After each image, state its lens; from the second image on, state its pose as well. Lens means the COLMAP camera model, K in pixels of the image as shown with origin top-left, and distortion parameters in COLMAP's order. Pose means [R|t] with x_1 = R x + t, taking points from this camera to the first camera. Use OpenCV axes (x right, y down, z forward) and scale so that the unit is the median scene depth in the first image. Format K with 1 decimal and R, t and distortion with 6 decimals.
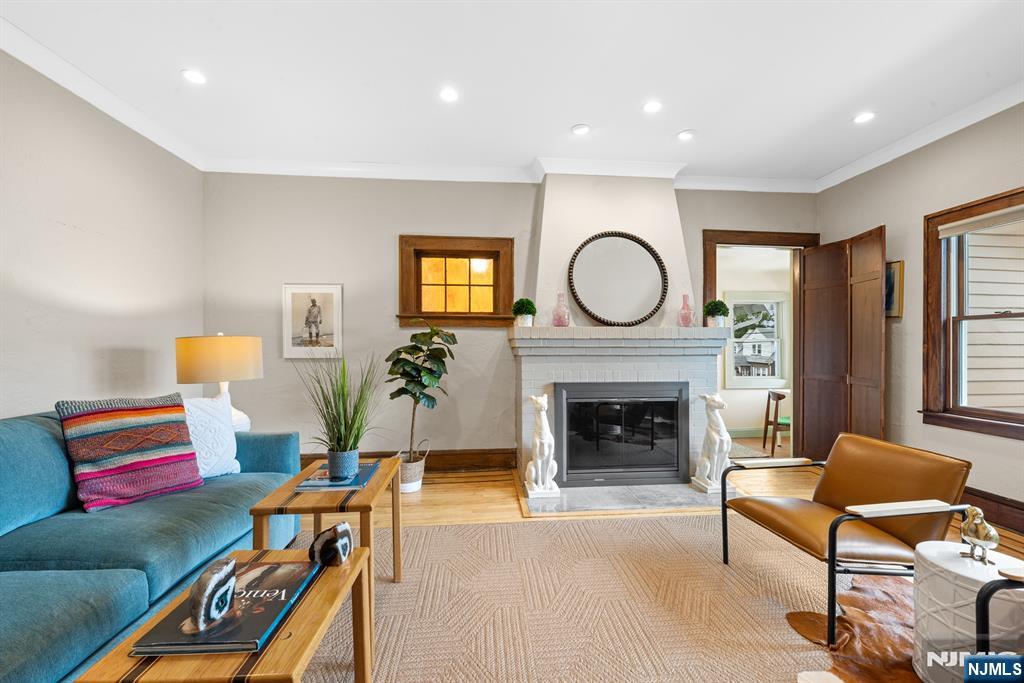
lens RADIAL K [[416.1, 0, 516.8], [0, 416.1, 344.7], [0, 0, 1]] dist [-0.006285, -0.001038]
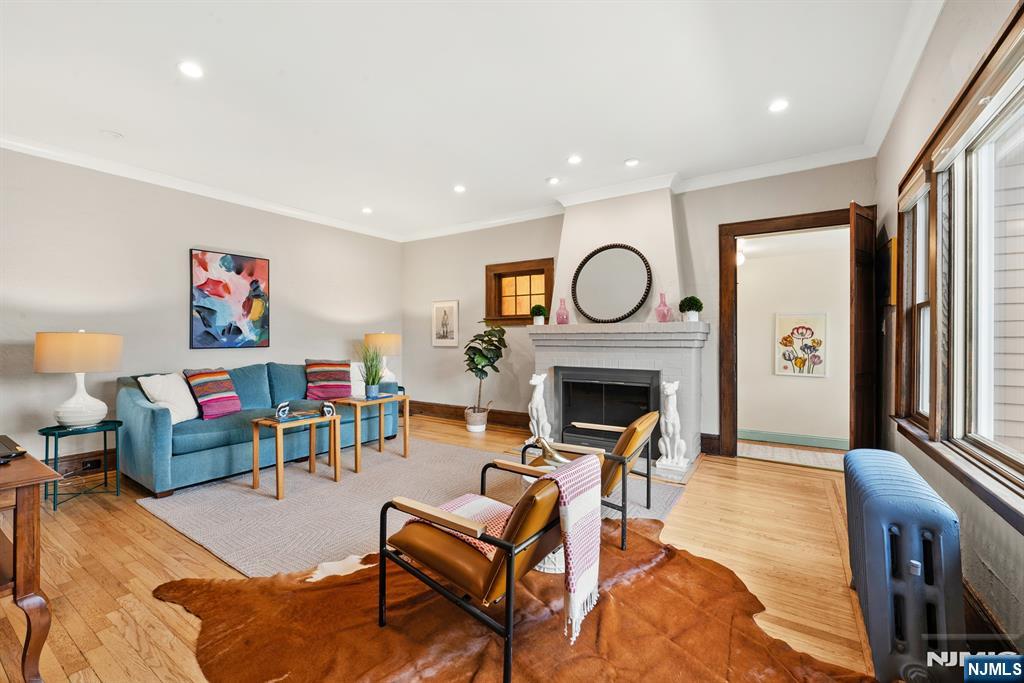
lens RADIAL K [[416.1, 0, 503.9], [0, 416.1, 340.1], [0, 0, 1]] dist [-0.006285, -0.001038]
pose [[0.773317, 0.002594, -0.634015, 0.783029], [0.001527, 0.999981, 0.005953, -0.000943], [0.634018, -0.005571, 0.773298, -0.138630]]
